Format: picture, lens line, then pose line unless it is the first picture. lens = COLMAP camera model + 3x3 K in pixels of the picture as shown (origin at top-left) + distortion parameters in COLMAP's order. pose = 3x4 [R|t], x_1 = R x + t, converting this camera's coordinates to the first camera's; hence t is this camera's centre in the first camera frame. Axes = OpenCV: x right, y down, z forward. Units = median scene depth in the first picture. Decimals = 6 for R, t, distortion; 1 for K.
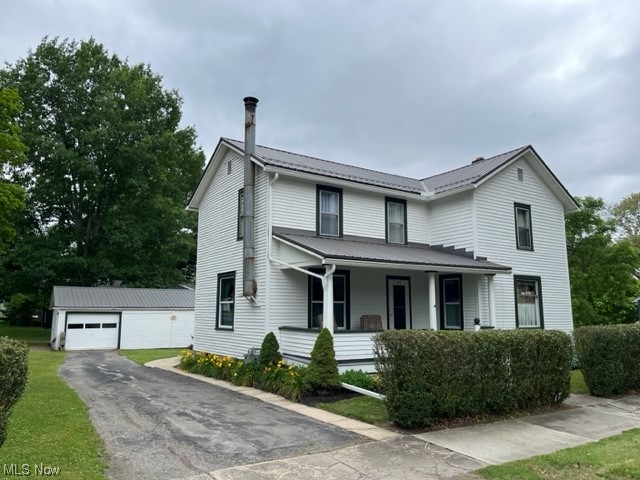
lens RADIAL K [[484.7, 0, 320.0], [0, 484.7, 240.0], [0, 0, 1]] dist [0.053159, -0.078429]
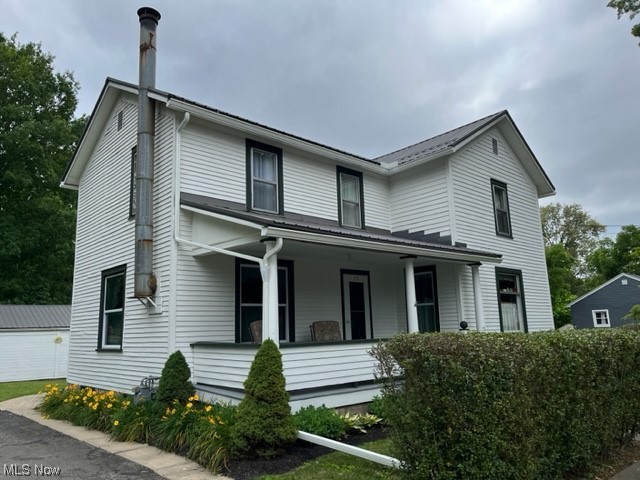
lens RADIAL K [[484.7, 0, 320.0], [0, 484.7, 240.0], [0, 0, 1]] dist [0.053159, -0.078429]
pose [[0.986395, -0.002569, 0.164373, -0.017371], [0.008377, 0.999364, -0.034650, 0.056126], [-0.164180, 0.035555, 0.985789, 0.276220]]
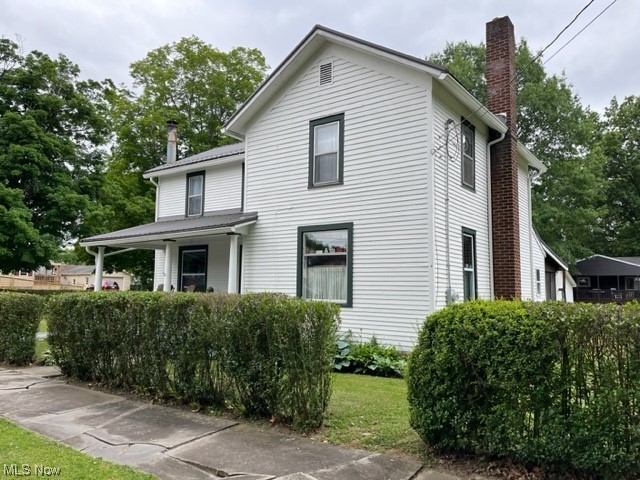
lens RADIAL K [[484.7, 0, 320.0], [0, 484.7, 240.0], [0, 0, 1]] dist [0.053159, -0.078429]
pose [[0.341078, -0.087276, -0.935975, 1.137032], [0.137043, 0.989660, -0.042342, 0.131796], [0.929992, -0.113827, 0.349511, 0.830133]]
